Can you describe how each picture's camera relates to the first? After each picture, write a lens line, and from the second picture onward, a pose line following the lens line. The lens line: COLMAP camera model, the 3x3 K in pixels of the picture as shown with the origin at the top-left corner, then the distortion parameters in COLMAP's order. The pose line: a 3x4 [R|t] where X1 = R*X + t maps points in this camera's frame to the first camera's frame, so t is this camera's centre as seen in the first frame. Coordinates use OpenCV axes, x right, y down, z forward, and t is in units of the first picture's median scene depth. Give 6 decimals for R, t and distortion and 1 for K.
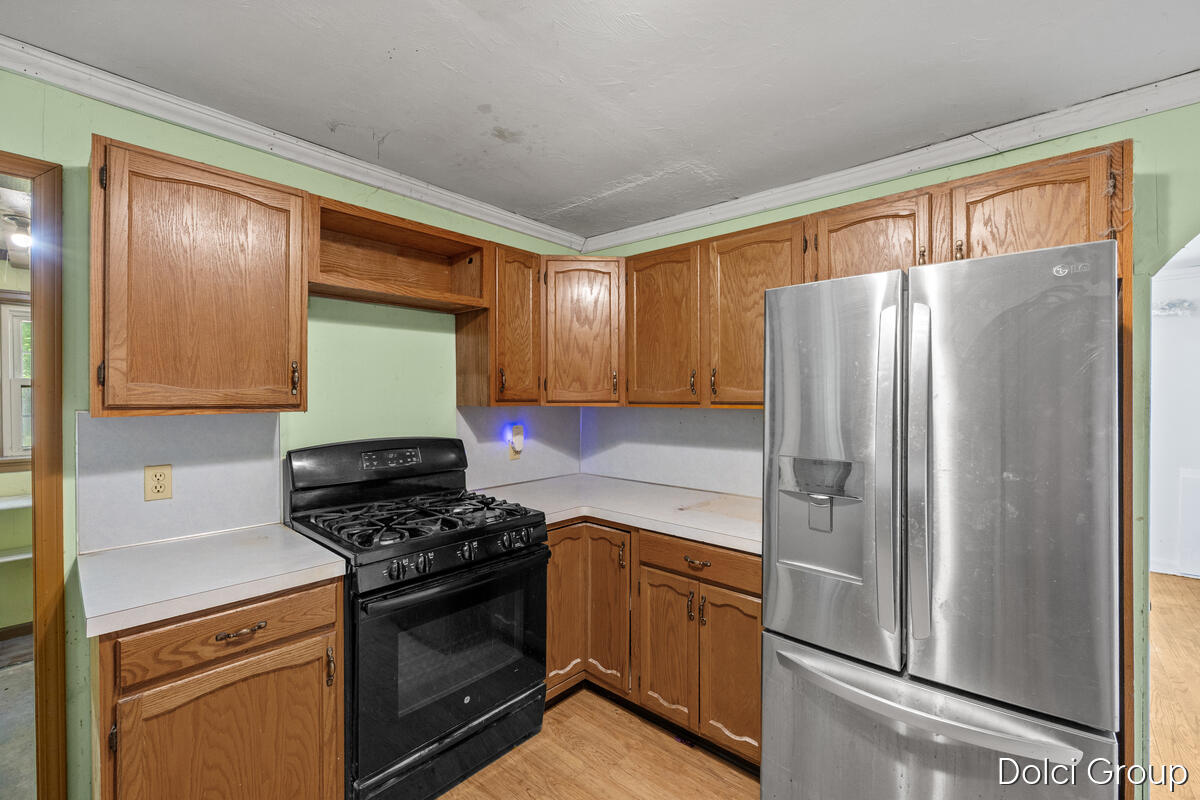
lens RADIAL K [[494.4, 0, 597.5], [0, 494.4, 400.5], [0, 0, 1]] dist [-0.004534, -0.000065]
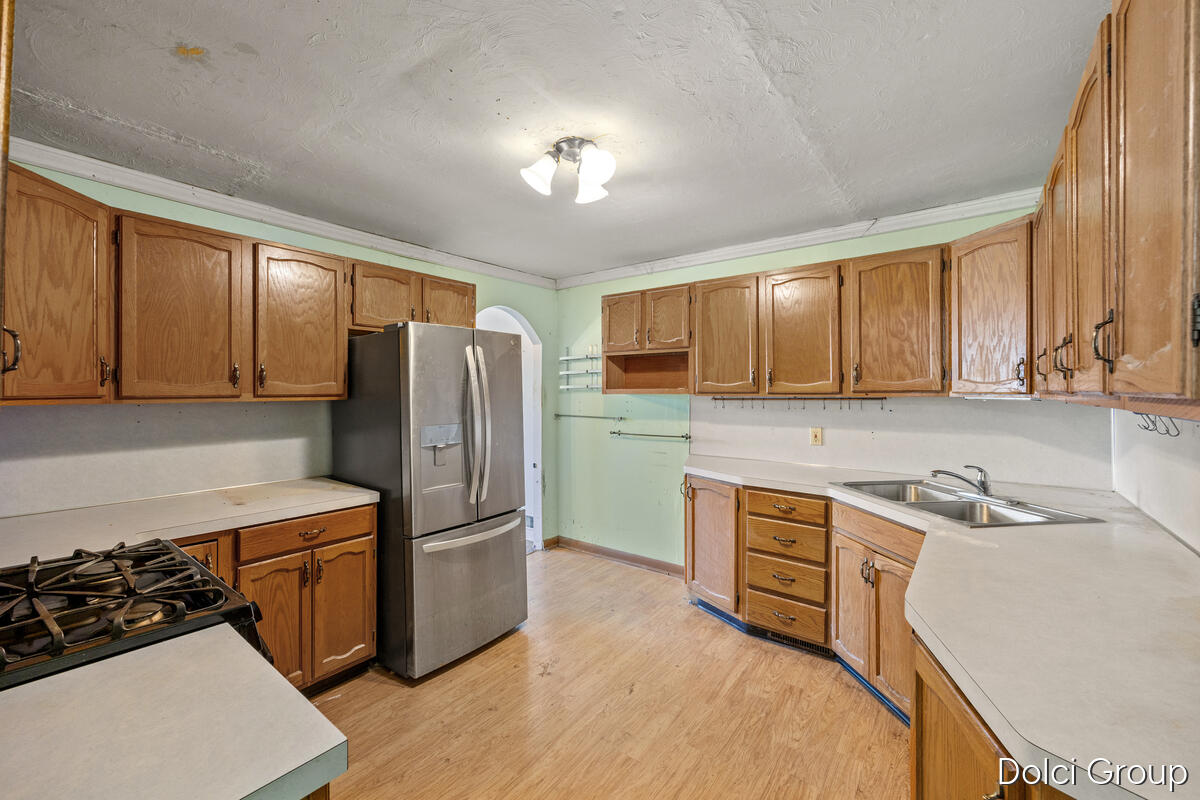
lens RADIAL K [[494.4, 0, 587.9], [0, 494.4, 391.2], [0, 0, 1]] dist [-0.004534, -0.000065]
pose [[-0.062285, -0.003681, 0.998052, -0.805537], [0.010942, 0.999931, 0.004371, -0.002259], [-0.997998, 0.011193, -0.062241, 0.344298]]
